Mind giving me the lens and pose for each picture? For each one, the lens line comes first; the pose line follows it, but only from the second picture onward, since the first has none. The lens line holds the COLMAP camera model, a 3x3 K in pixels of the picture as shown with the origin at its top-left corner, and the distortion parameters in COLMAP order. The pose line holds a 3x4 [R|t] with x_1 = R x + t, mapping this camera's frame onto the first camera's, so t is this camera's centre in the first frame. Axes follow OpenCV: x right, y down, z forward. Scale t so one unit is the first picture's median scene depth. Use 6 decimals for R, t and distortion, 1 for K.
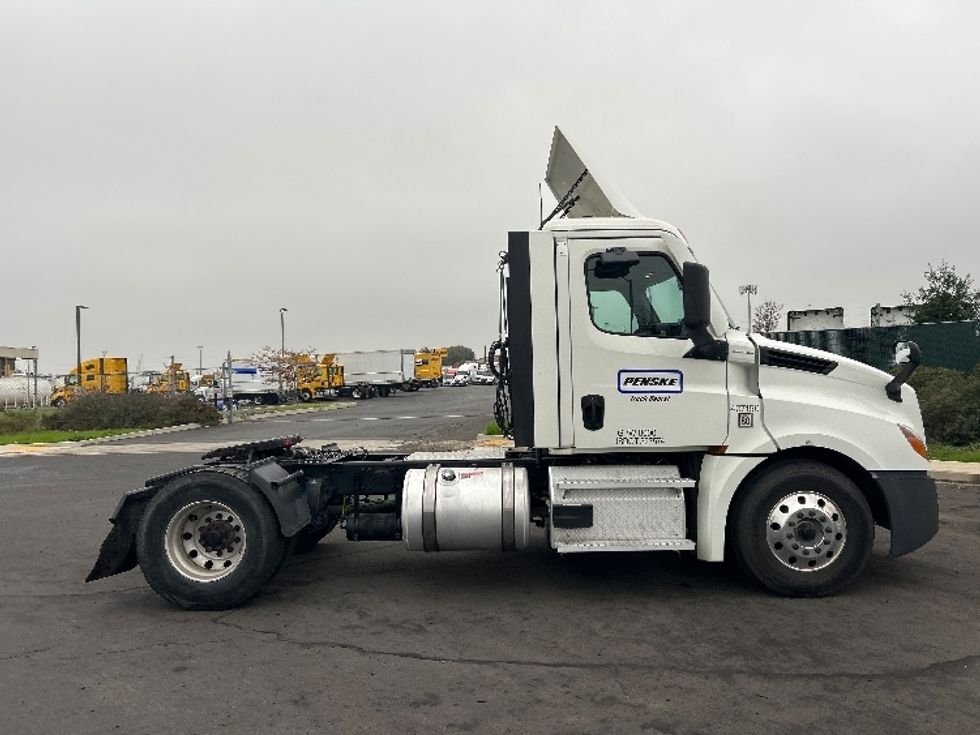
lens RADIAL K [[735.3, 0, 494.3], [0, 735.3, 374.9], [0, 0, 1]] dist [0.038075, -0.031395]
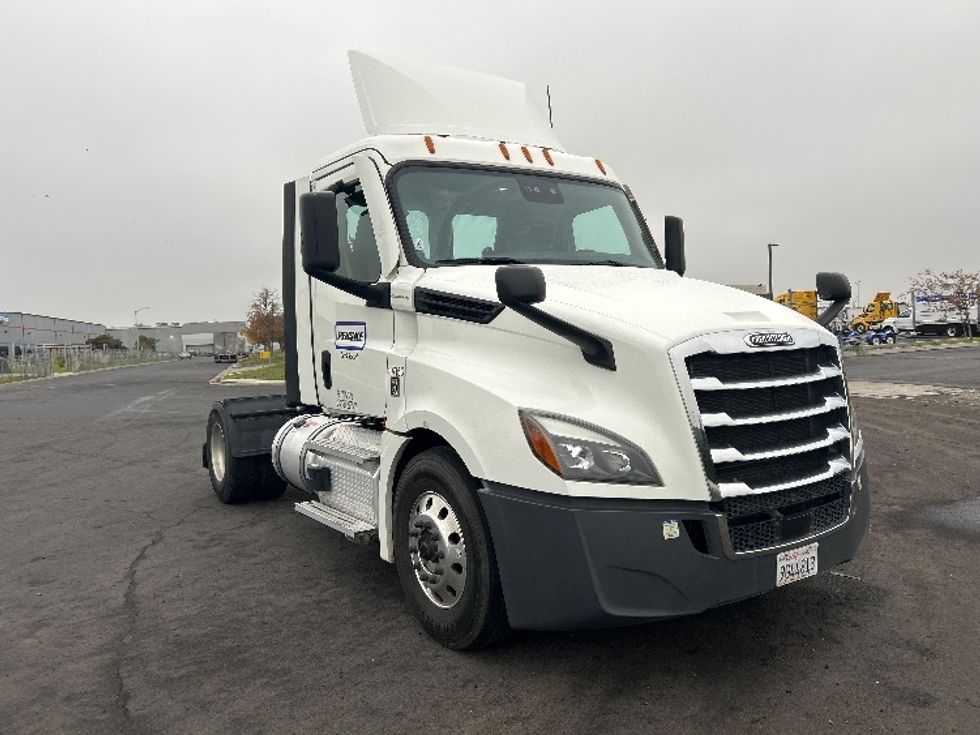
lens RADIAL K [[735.3, 0, 498.2], [0, 735.3, 368.7], [0, 0, 1]] dist [0.038075, -0.031395]
pose [[0.560775, 0.036921, -0.827145, 1.084888], [0.035148, 0.997043, 0.068334, -0.005435], [0.827222, -0.067392, 0.557819, 0.710658]]
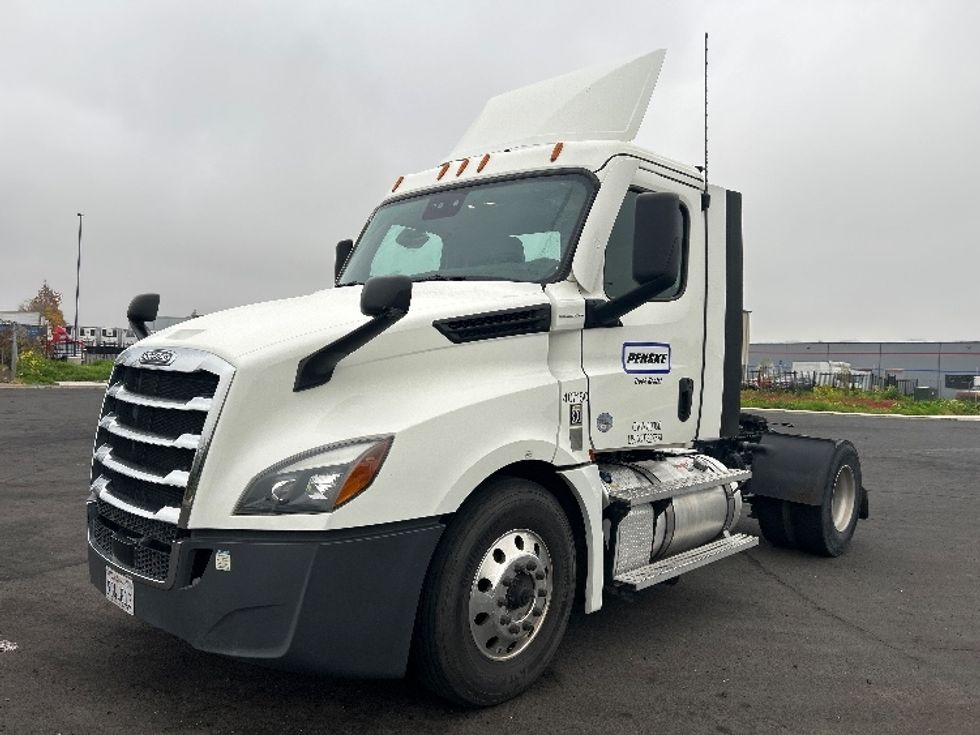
lens RADIAL K [[735.3, 0, 487.0], [0, 735.3, 363.3], [0, 0, 1]] dist [0.038075, -0.031395]
pose [[-0.682128, -0.007258, -0.731197, 0.947012], [-0.019582, 0.999773, 0.008344, 0.016515], [0.730970, 0.020010, -0.682116, 1.940042]]
